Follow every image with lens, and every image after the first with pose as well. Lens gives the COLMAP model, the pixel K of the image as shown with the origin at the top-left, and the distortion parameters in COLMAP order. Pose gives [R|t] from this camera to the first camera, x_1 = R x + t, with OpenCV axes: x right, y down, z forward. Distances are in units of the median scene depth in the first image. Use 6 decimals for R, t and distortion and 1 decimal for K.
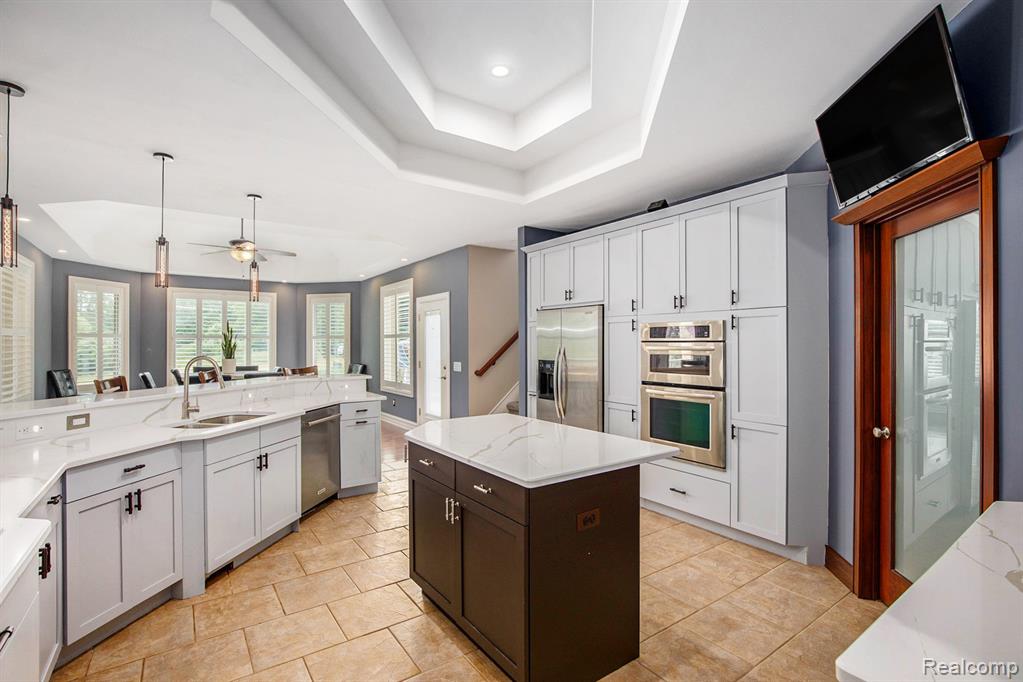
lens RADIAL K [[472.2, 0, 507.4], [0, 472.2, 342.2], [0, 0, 1]] dist [-0.043309, 0.000456]
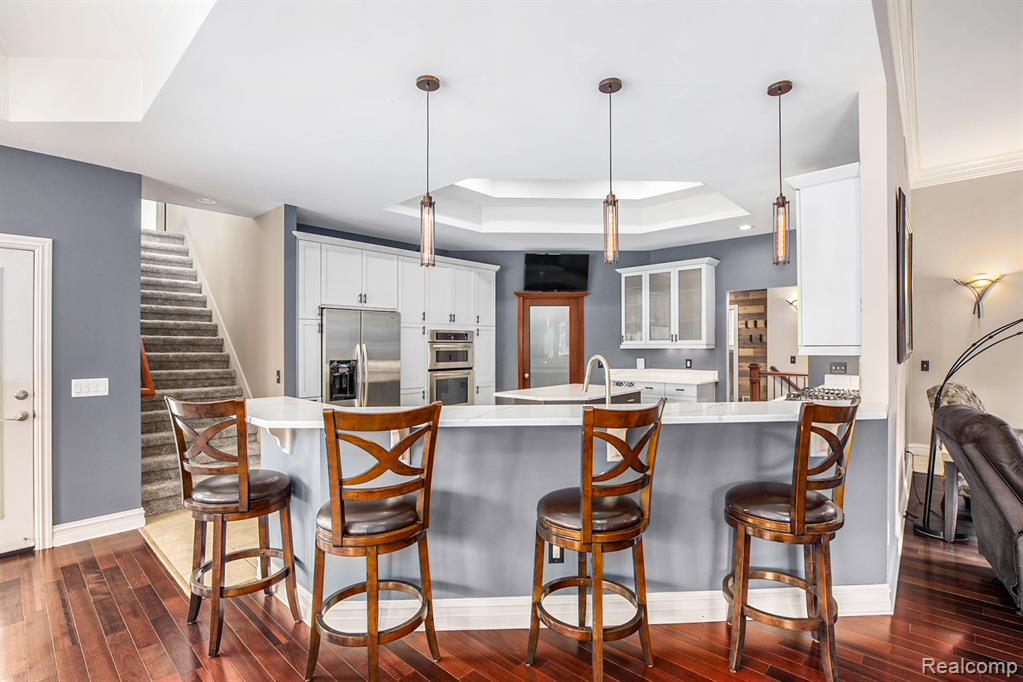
lens RADIAL K [[472.2, 0, 507.4], [0, 472.2, 342.2], [0, 0, 1]] dist [-0.043309, 0.000456]
pose [[-0.218079, 0.008624, 0.975893, -0.975132], [0.002556, 0.999963, -0.008265, 0.009558], [-0.975928, 0.000692, -0.218093, 0.893491]]
